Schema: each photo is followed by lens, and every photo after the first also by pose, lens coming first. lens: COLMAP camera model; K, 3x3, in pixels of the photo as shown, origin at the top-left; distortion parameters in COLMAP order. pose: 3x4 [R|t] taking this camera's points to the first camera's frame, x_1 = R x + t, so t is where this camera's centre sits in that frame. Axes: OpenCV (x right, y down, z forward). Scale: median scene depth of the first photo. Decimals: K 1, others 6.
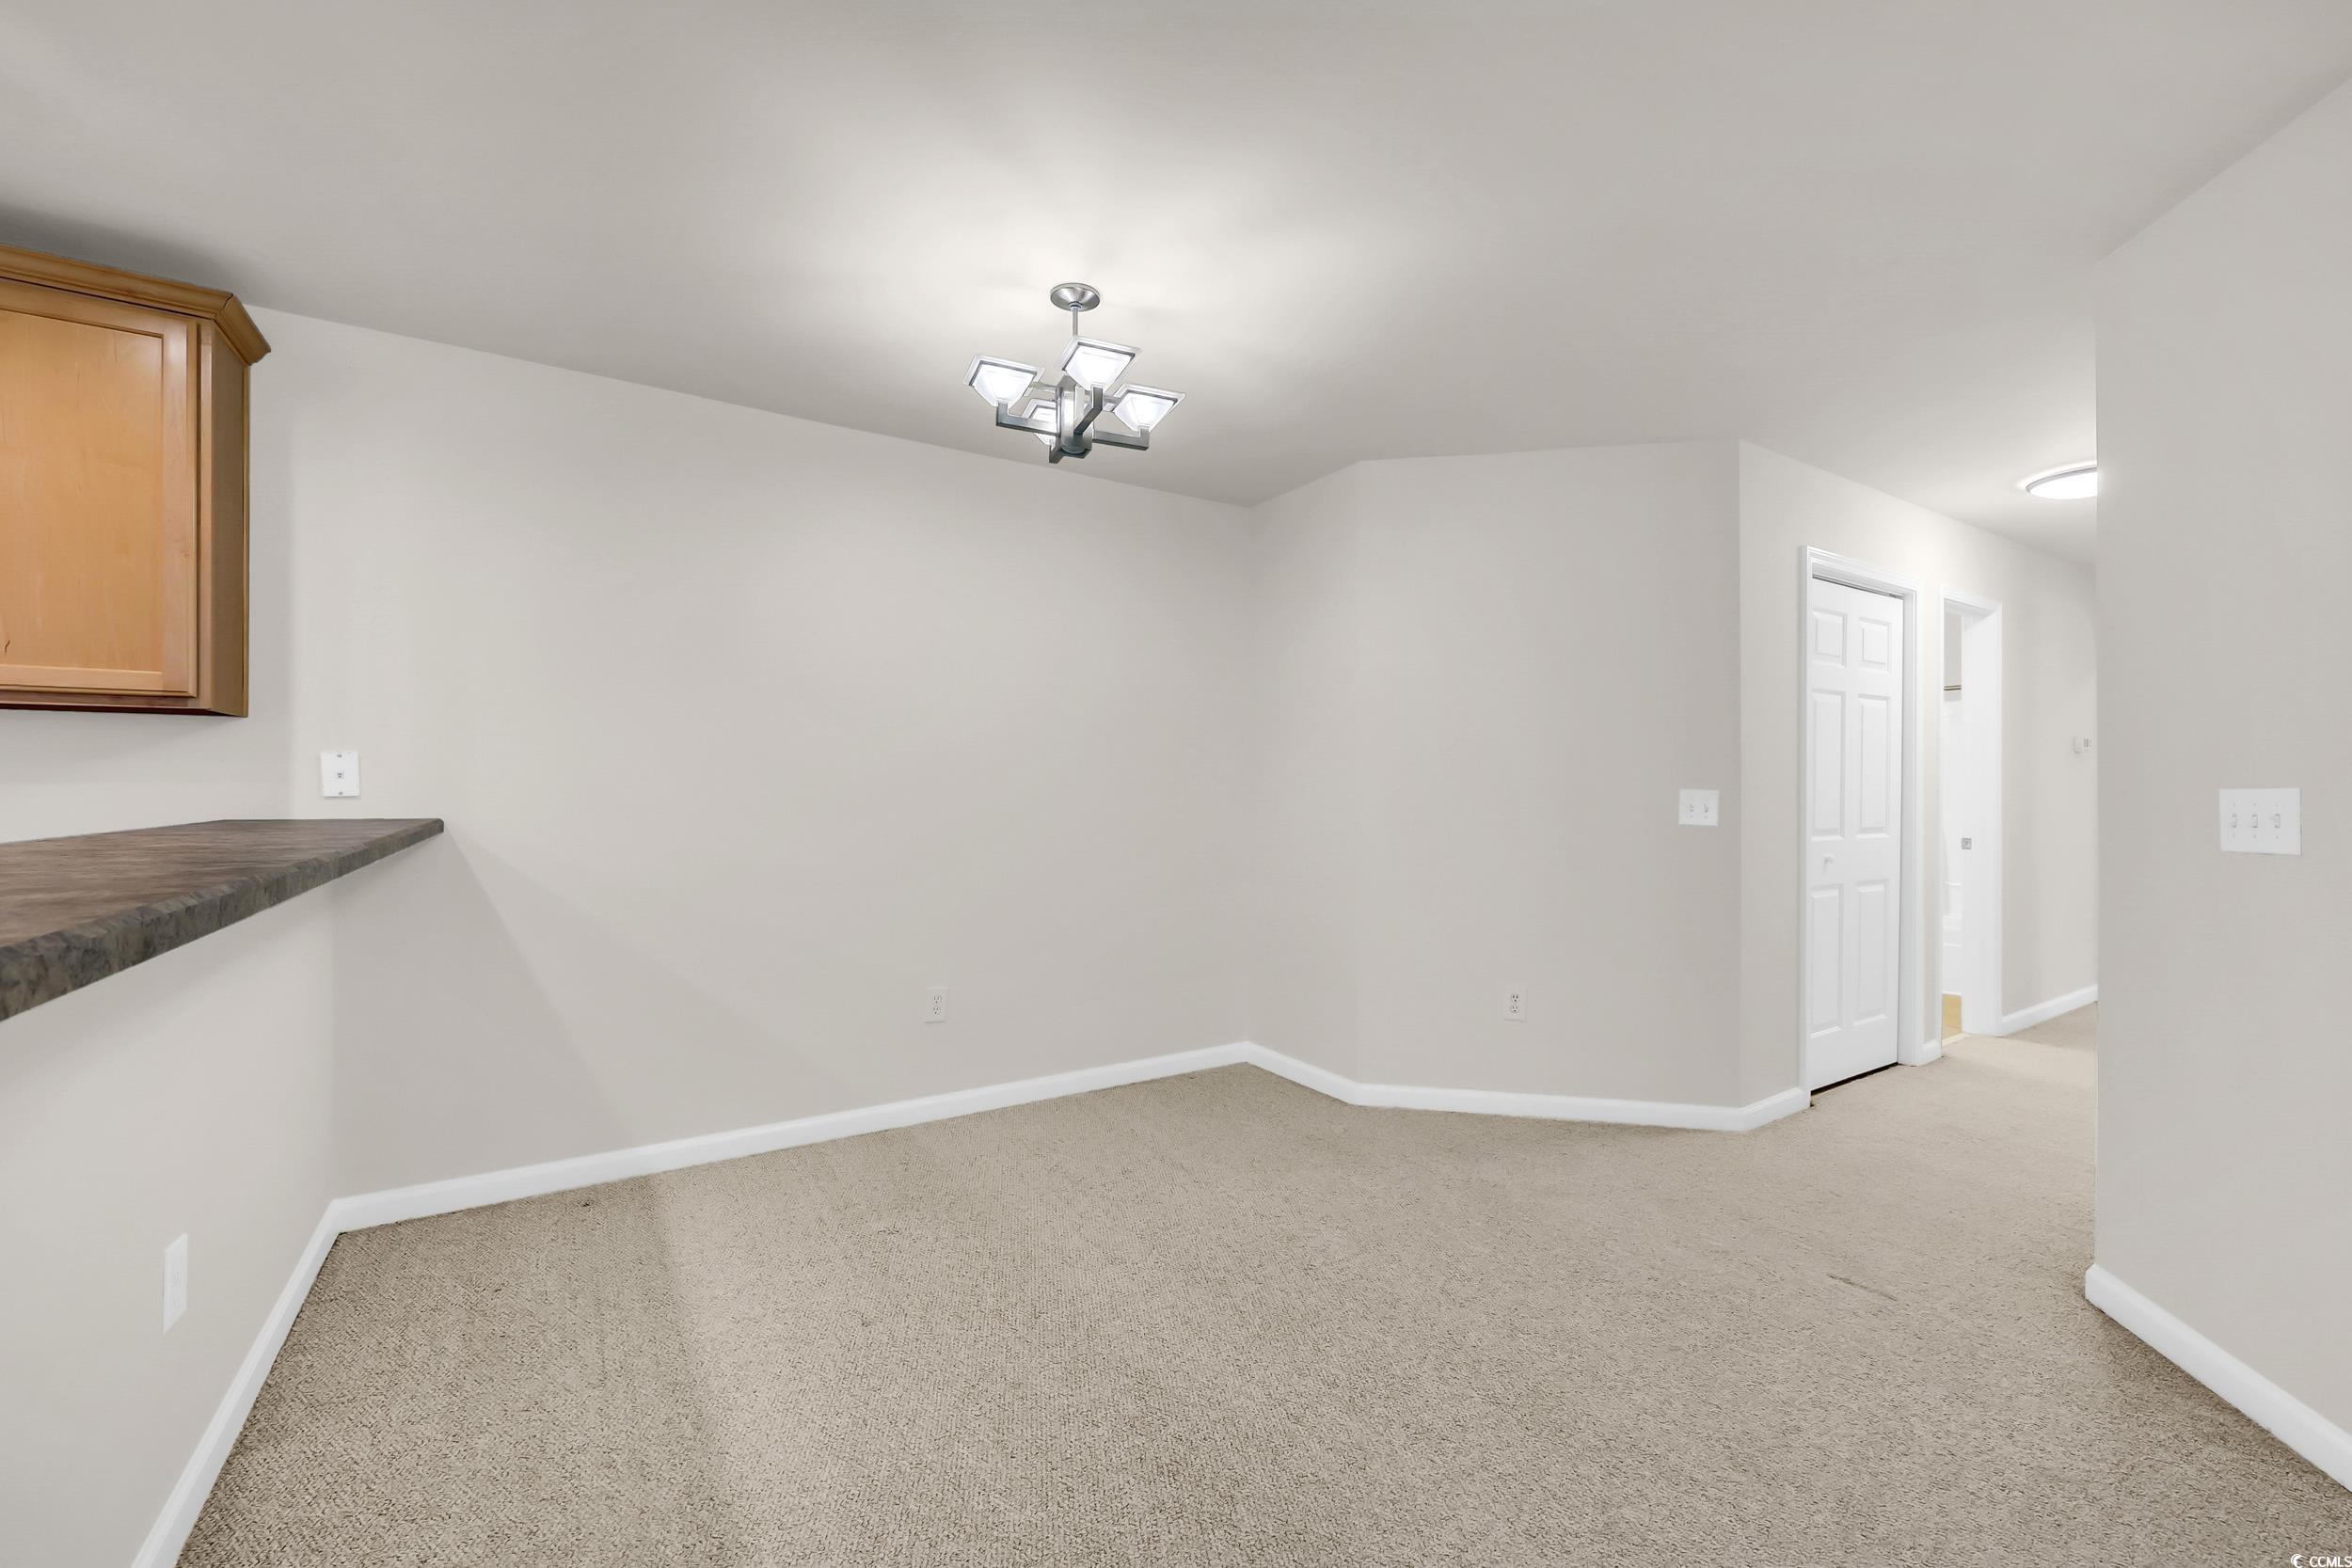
lens RADIAL K [[950.9, 0, 1172.6], [0, 950.9, 765.3], [0, 0, 1]] dist [-0.000116, 0.000021]
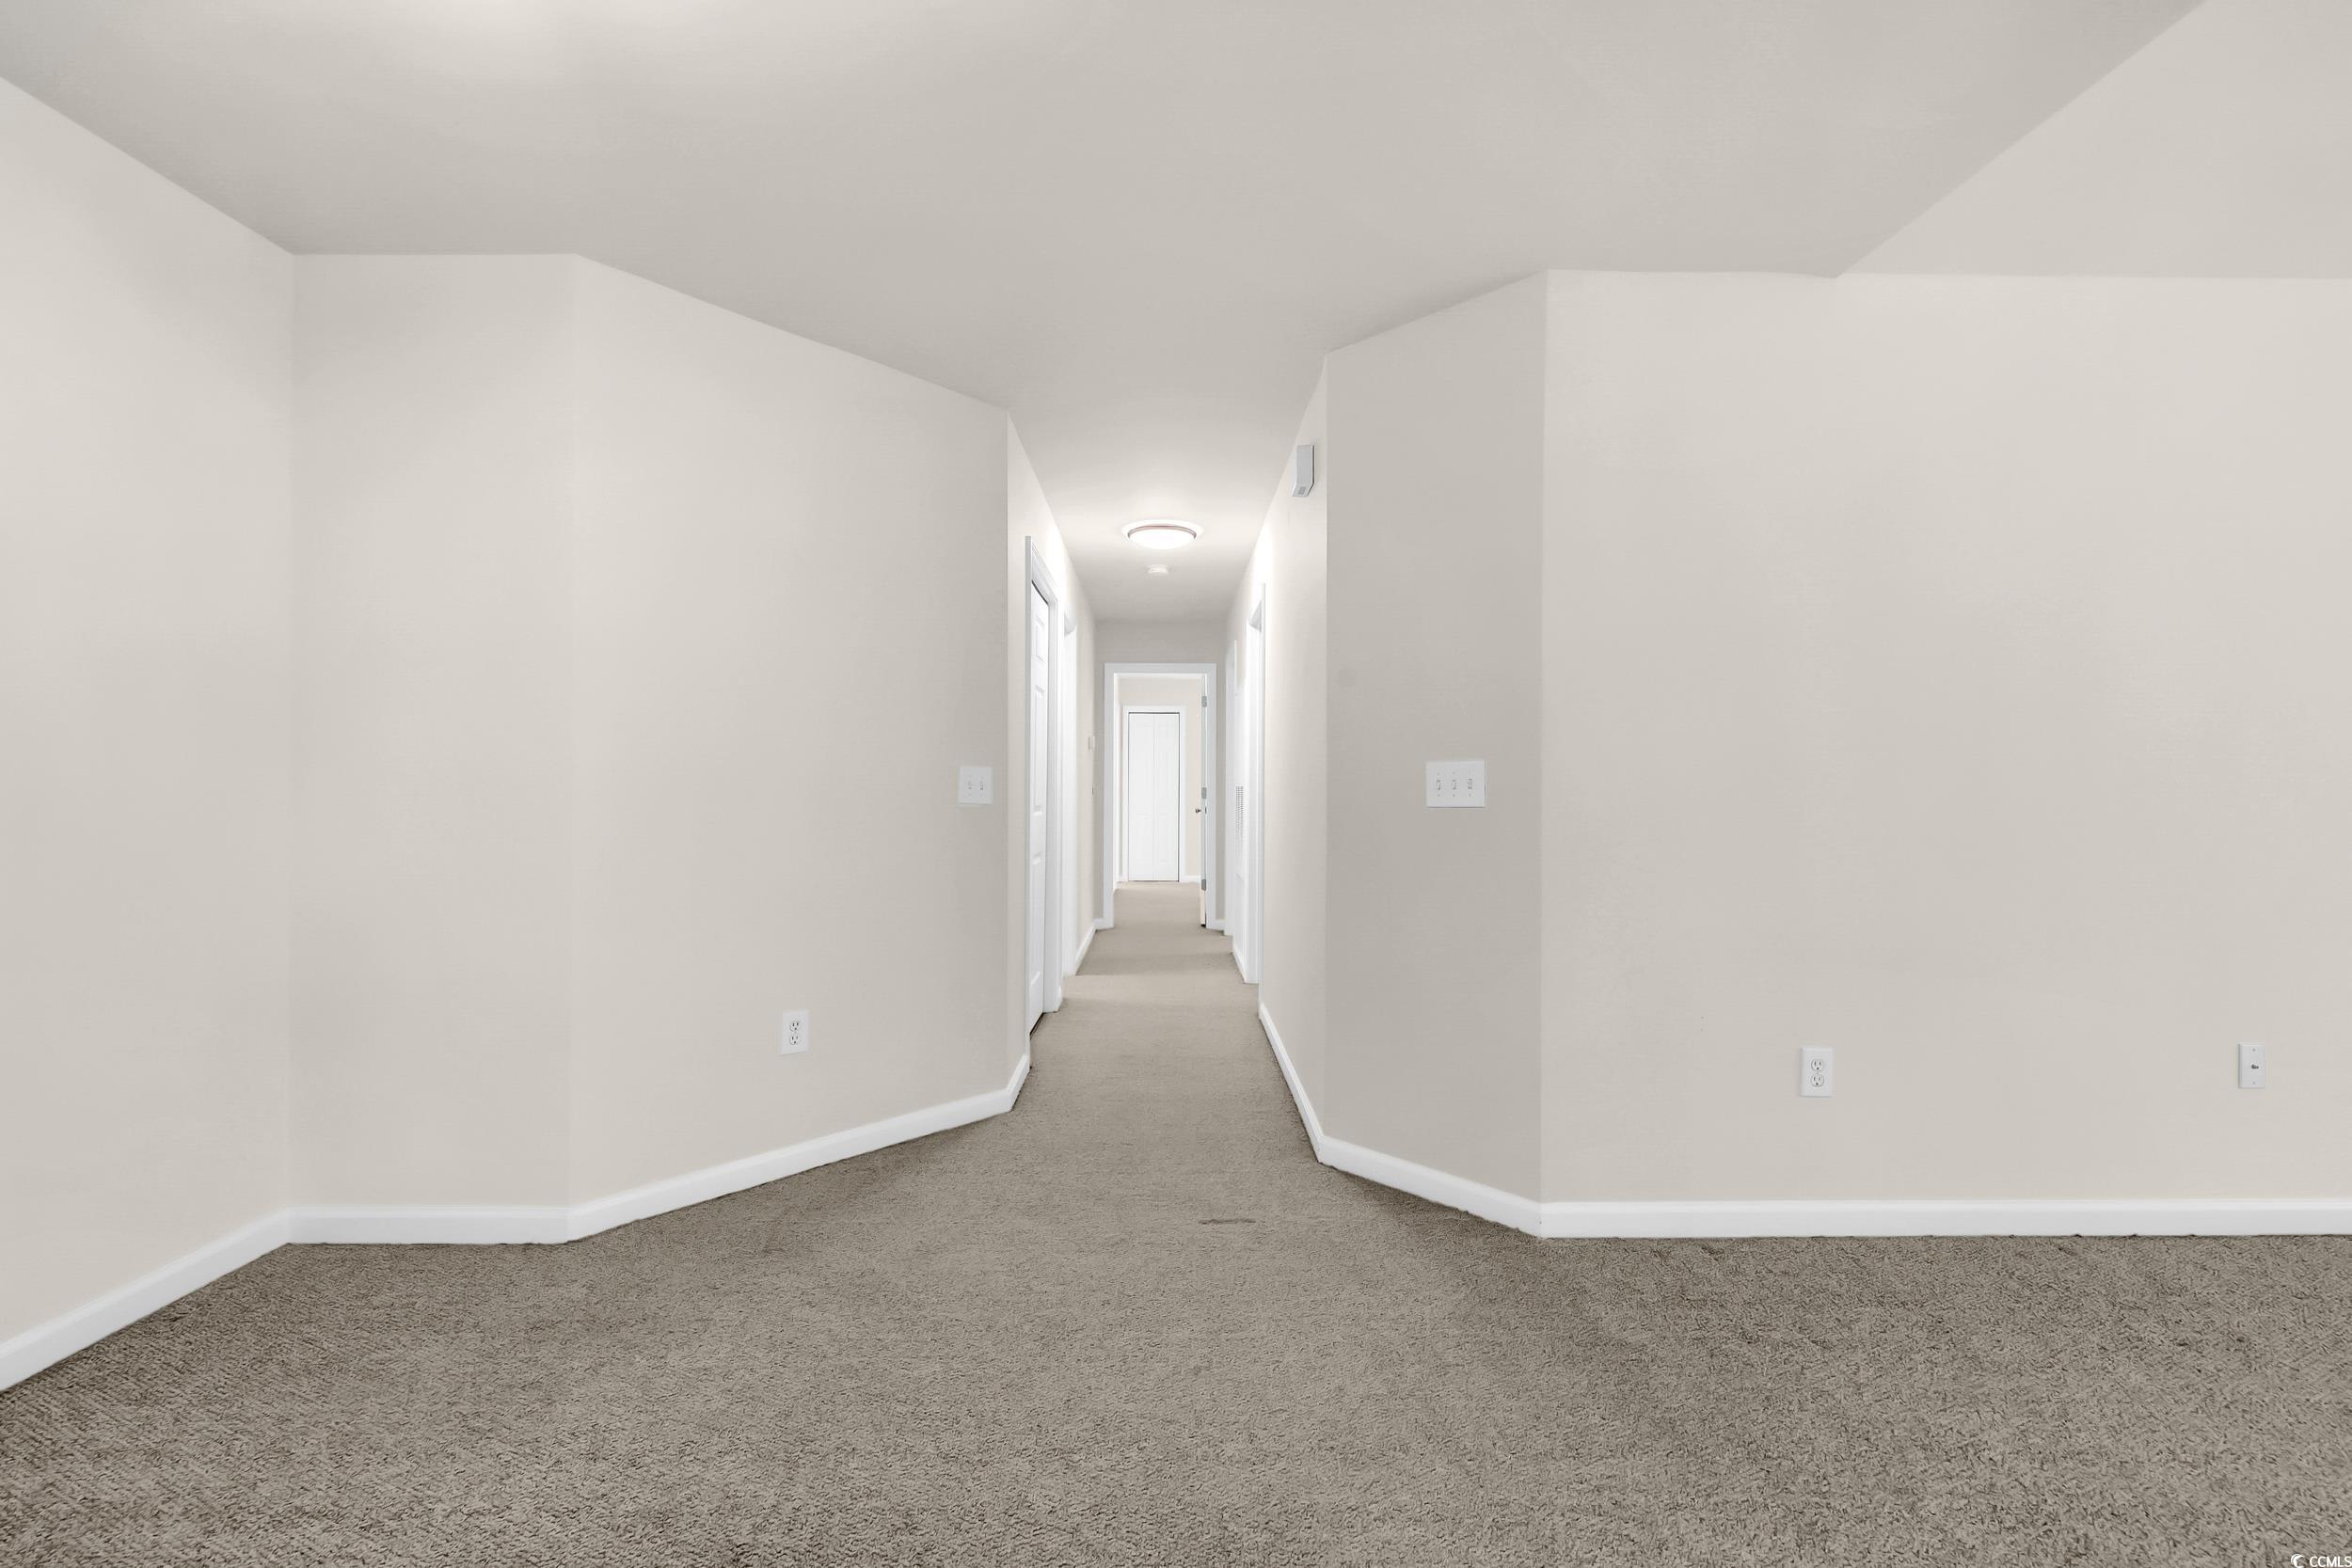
lens RADIAL K [[950.9, 0, 1178.7], [0, 950.9, 781.6], [0, 0, 1]] dist [-0.000116, 0.000021]
pose [[0.529934, 0.007182, 0.848008, -0.200234], [-0.023928, 0.999693, 0.006486, 0.041400], [-0.847701, -0.023728, 0.529943, 0.445224]]
